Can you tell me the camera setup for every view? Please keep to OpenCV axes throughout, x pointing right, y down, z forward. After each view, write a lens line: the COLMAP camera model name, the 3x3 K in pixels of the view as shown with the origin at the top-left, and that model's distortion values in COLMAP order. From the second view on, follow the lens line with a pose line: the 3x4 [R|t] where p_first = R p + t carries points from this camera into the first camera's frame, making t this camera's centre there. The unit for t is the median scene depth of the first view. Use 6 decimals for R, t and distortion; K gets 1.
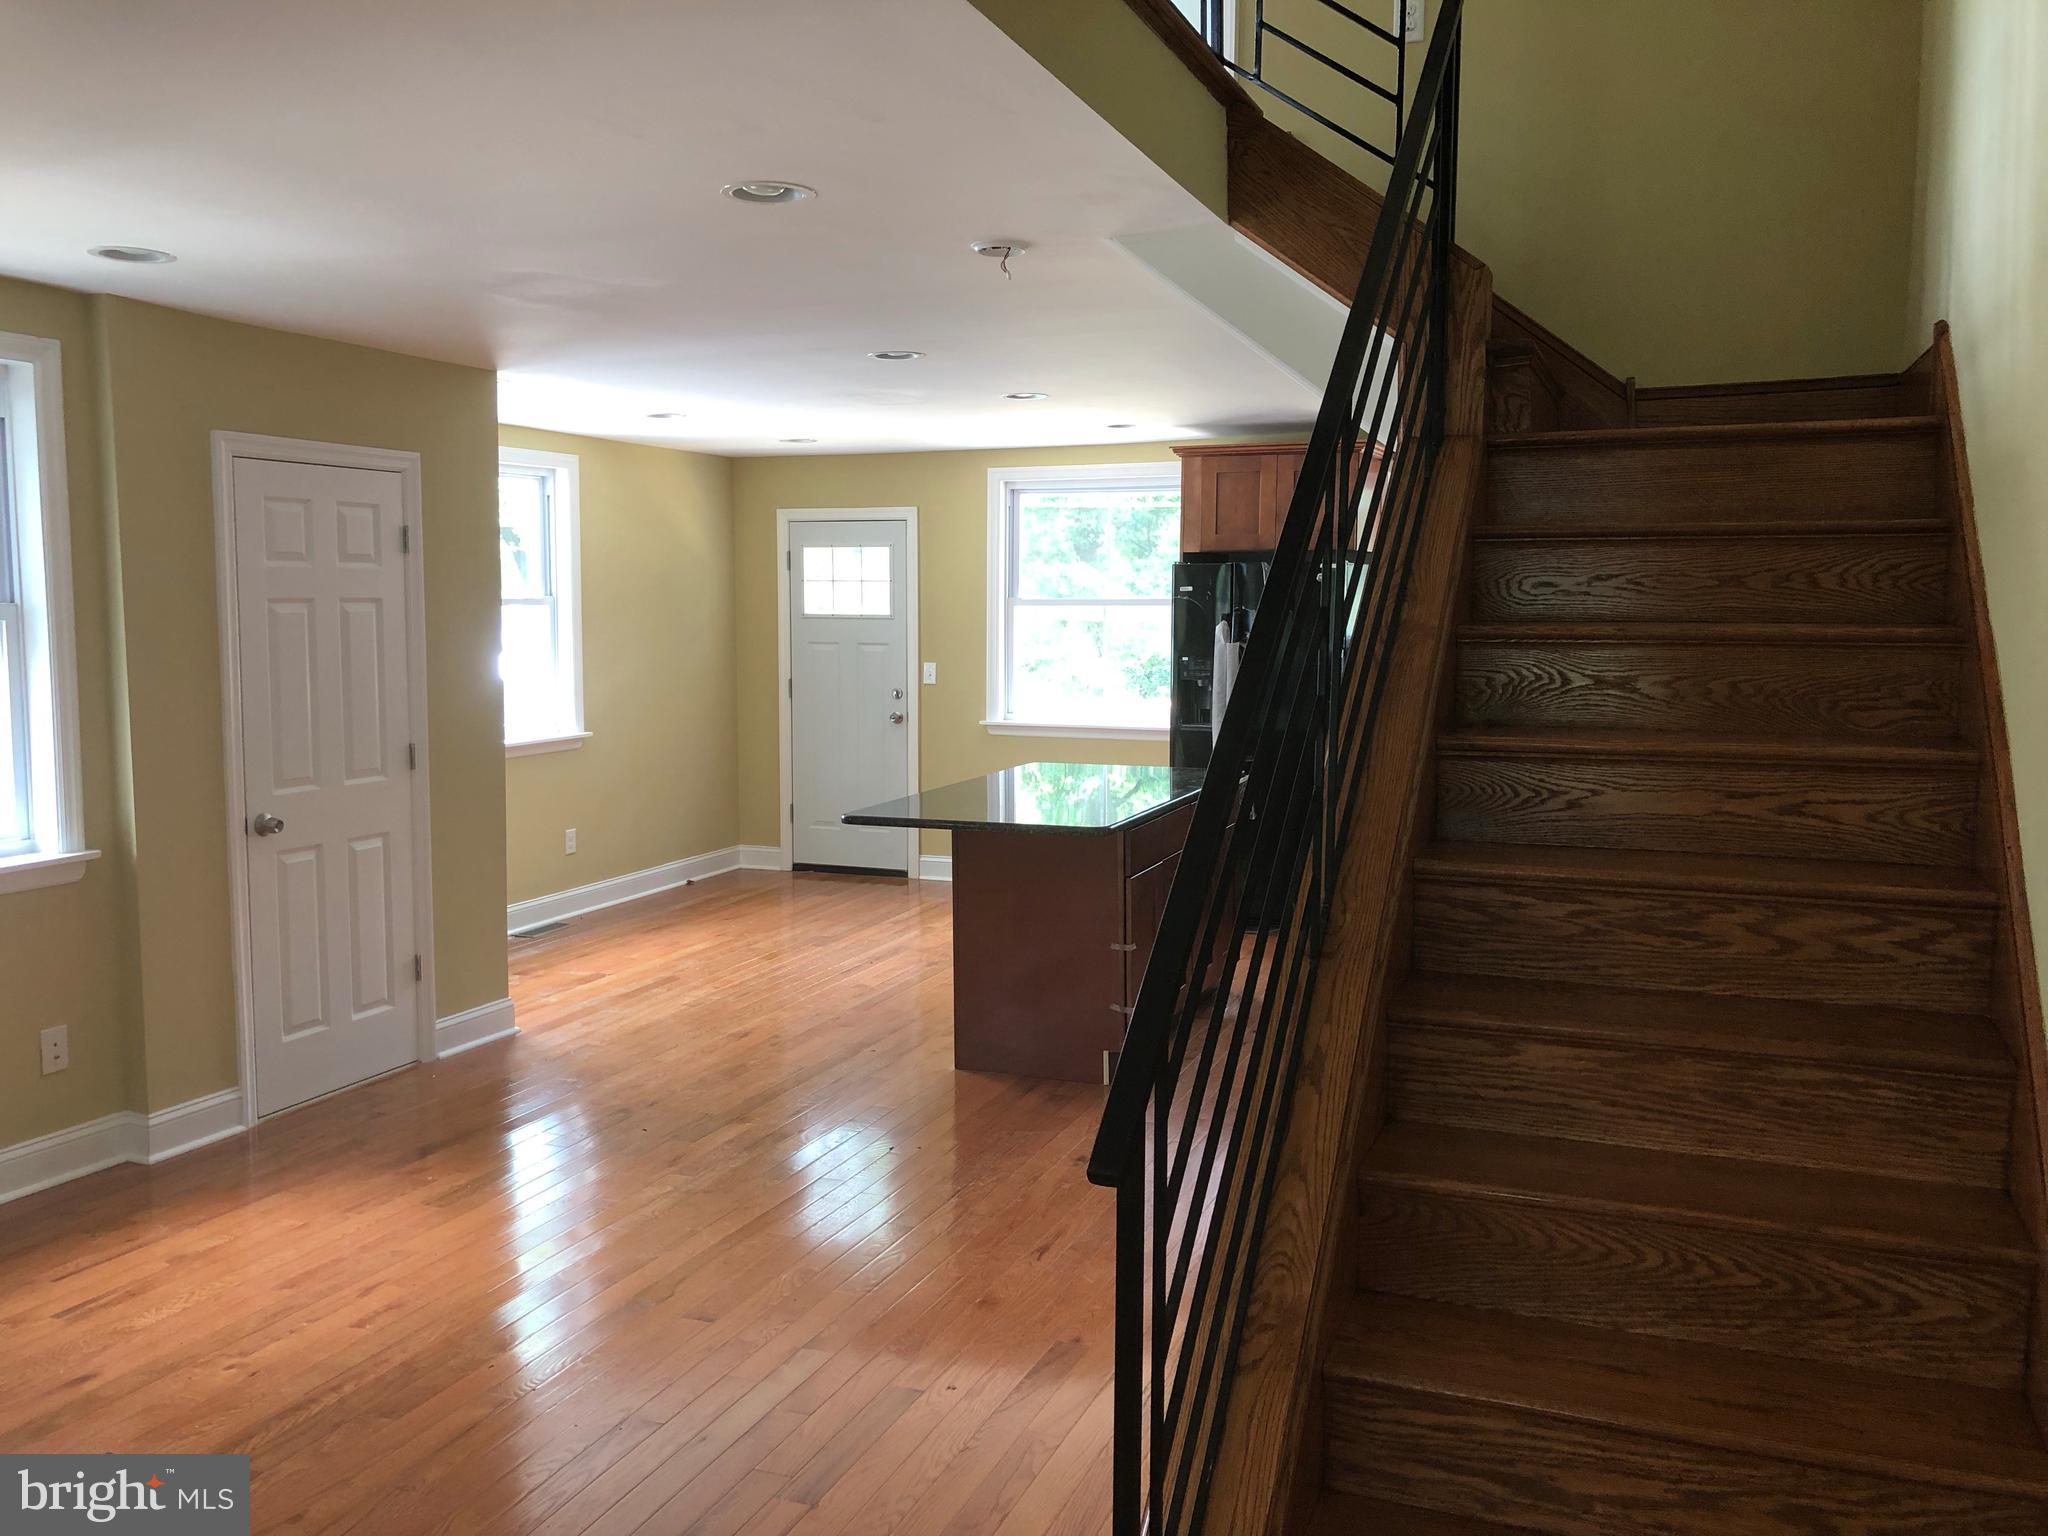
lens RADIAL K [[1706.8, 0, 1006.6], [0, 1706.8, 773.5], [0, 0, 1]] dist [0.064505, -0.074664]
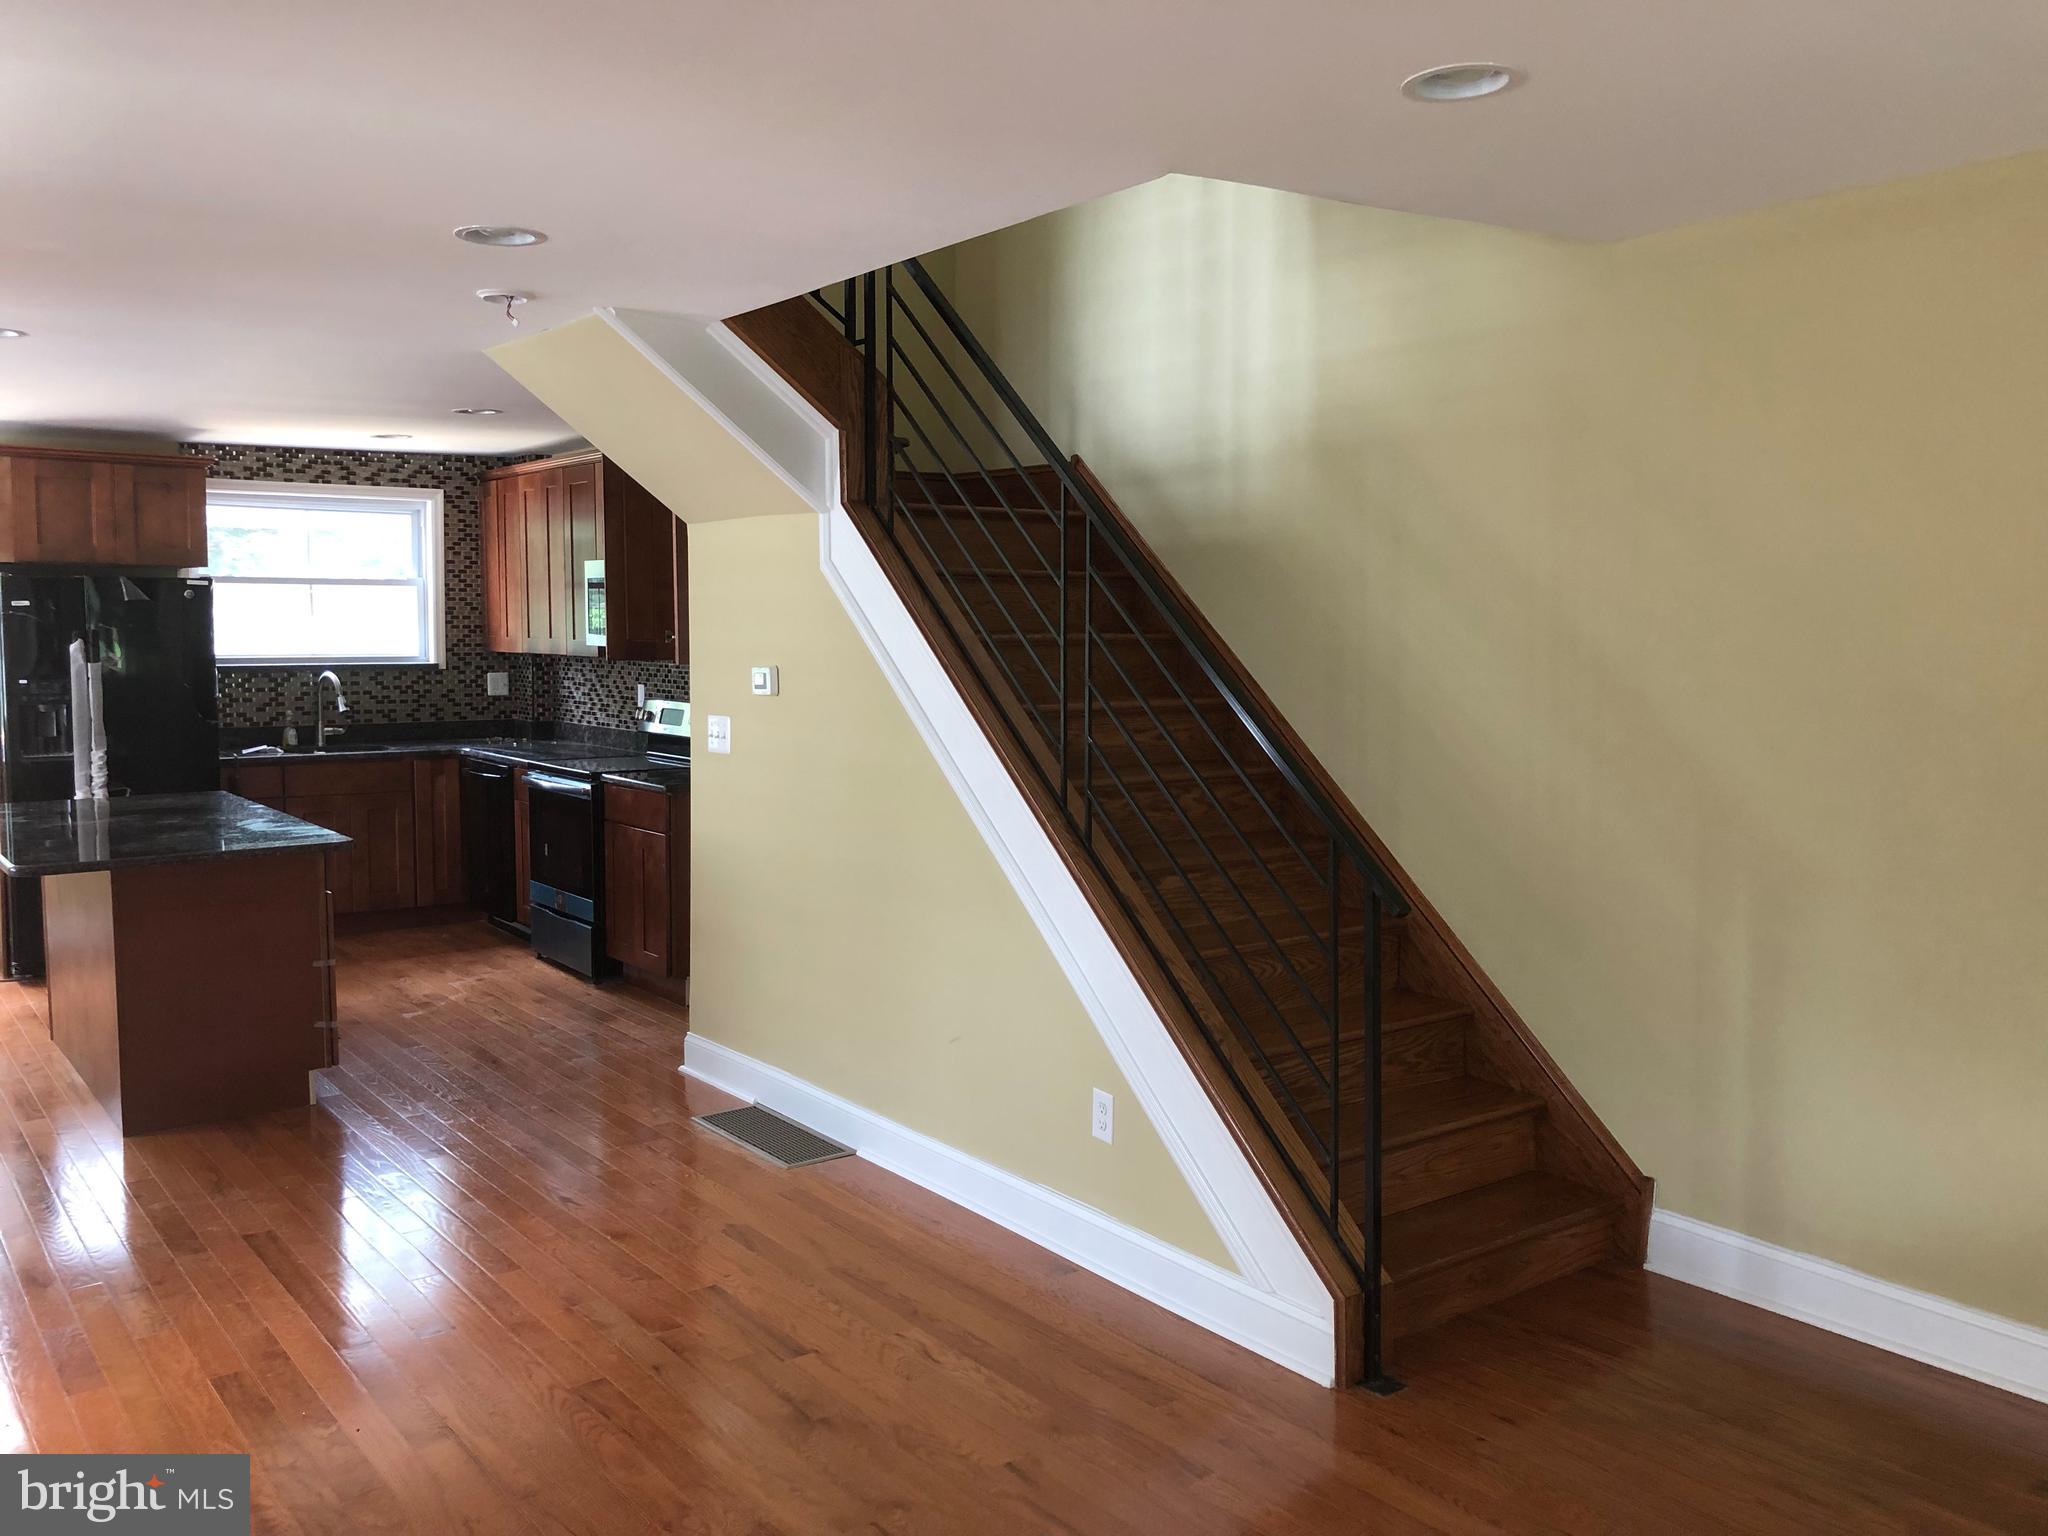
lens RADIAL K [[1706.8, 0, 1002.8], [0, 1706.8, 753.2], [0, 0, 1]] dist [0.064505, -0.074664]
pose [[0.554065, -0.069005, 0.829608, -0.363862], [0.079306, 0.996401, 0.029912, -0.016561], [-0.828687, 0.049220, 0.557544, 0.075575]]
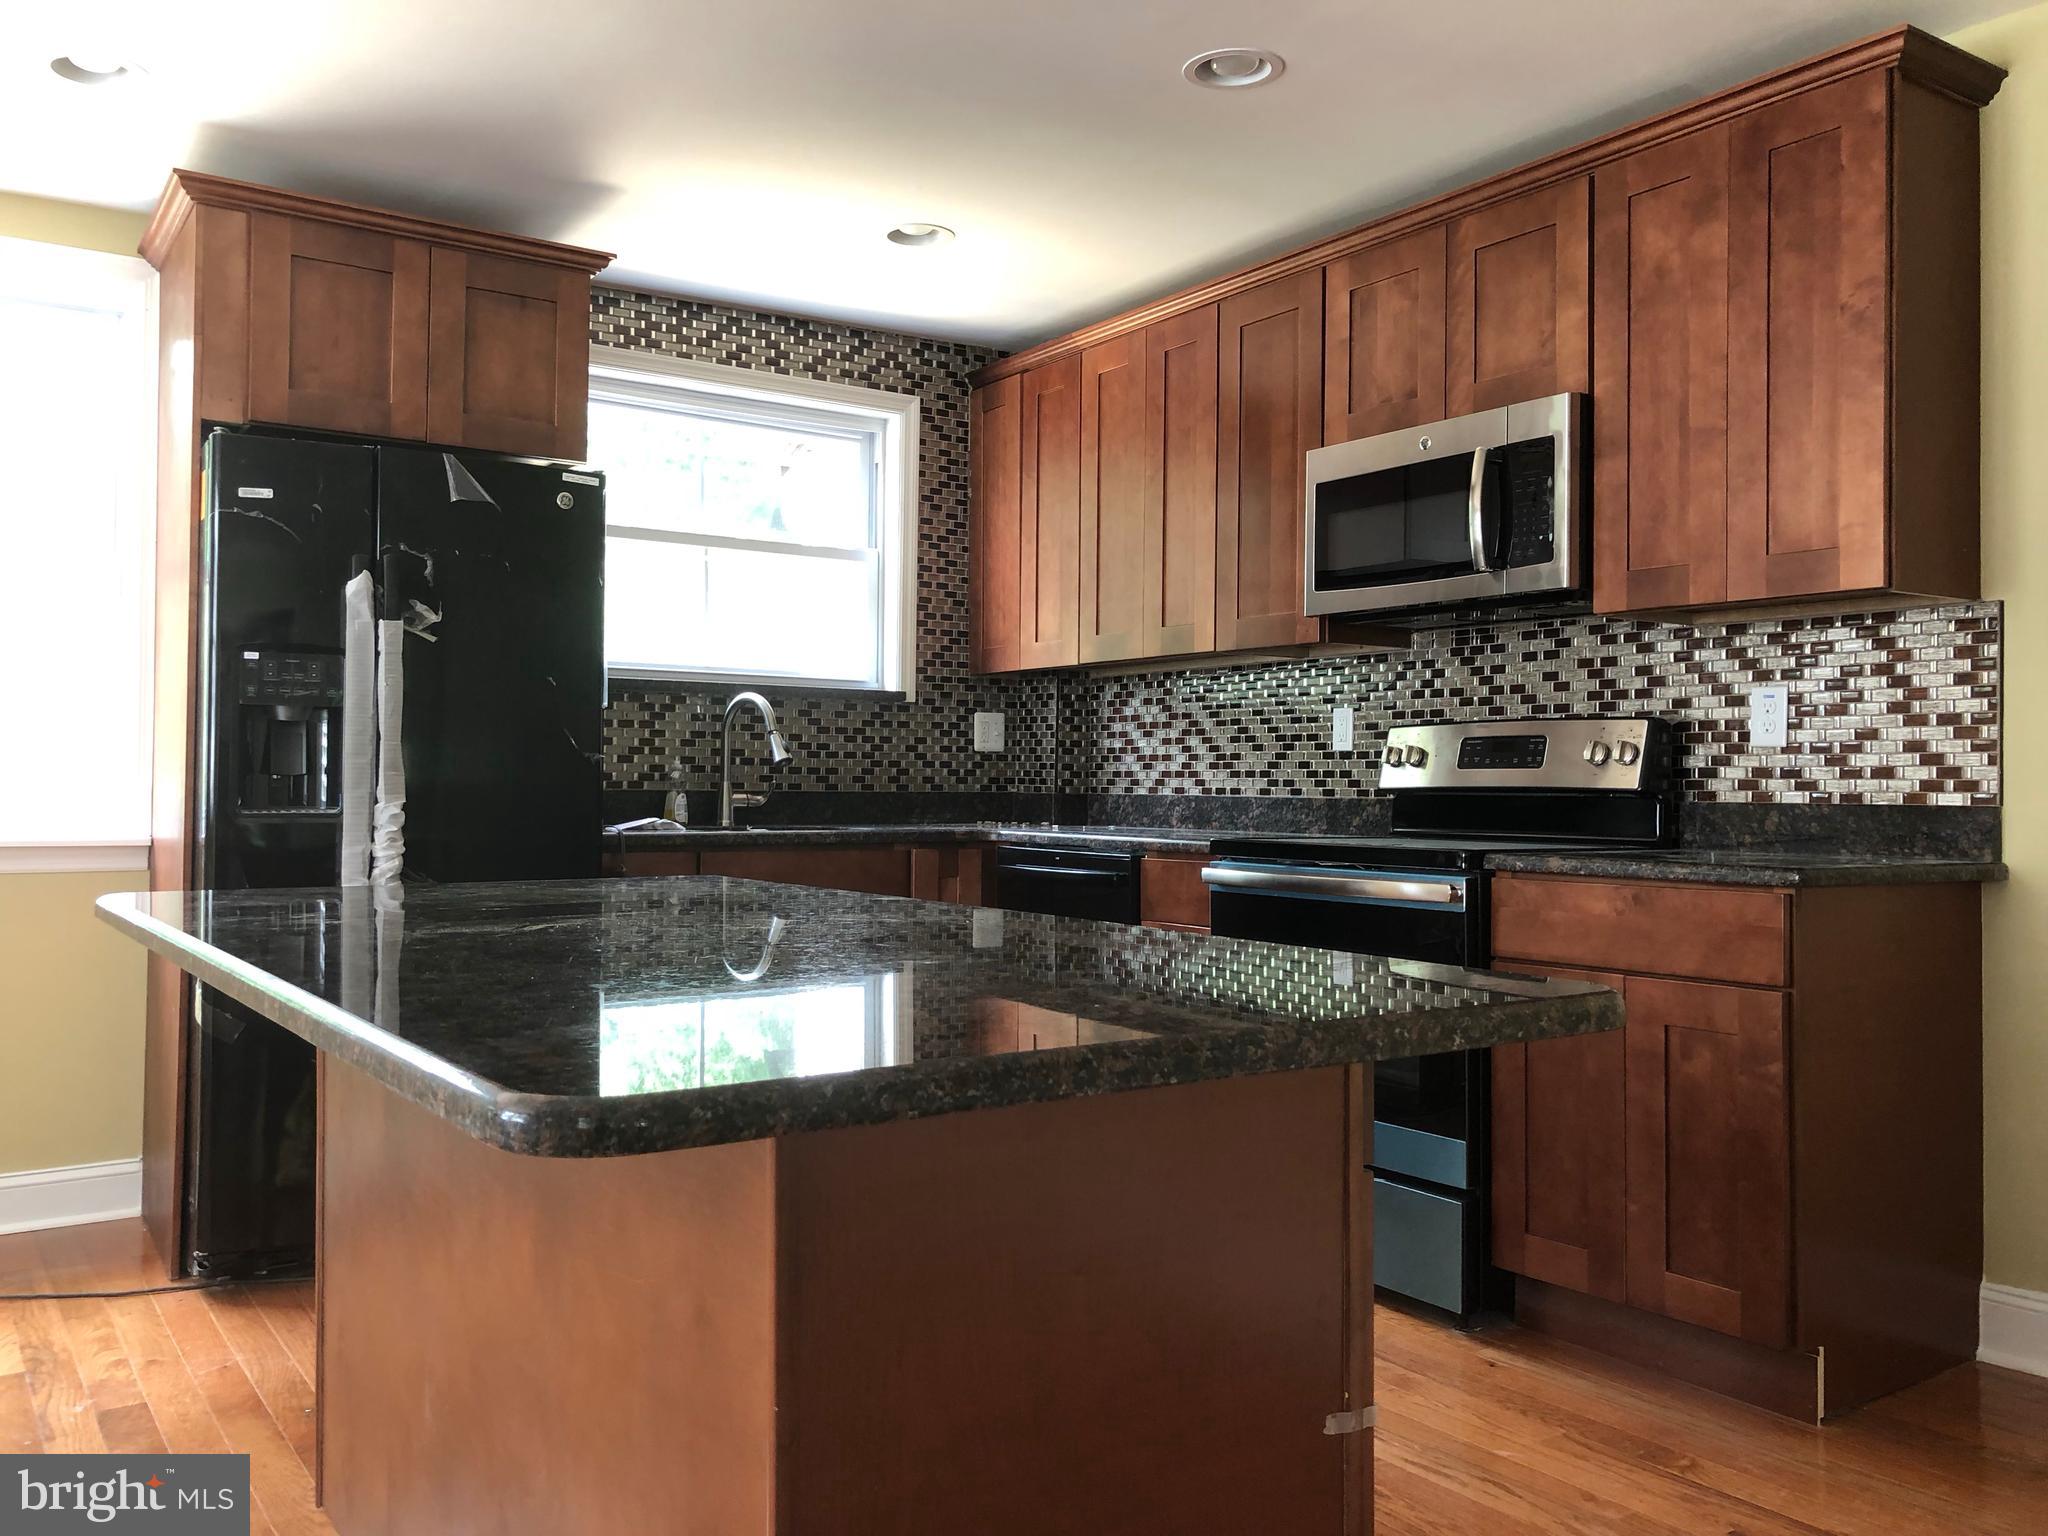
lens RADIAL K [[1706.8, 0, 1015.0], [0, 1706.8, 767.9], [0, 0, 1]] dist [0.064505, -0.074664]
pose [[0.578251, 0.010601, 0.815790, -0.137465], [0.072071, 0.995343, -0.064020, 0.002439], [-0.812670, 0.095814, 0.574794, 0.598547]]
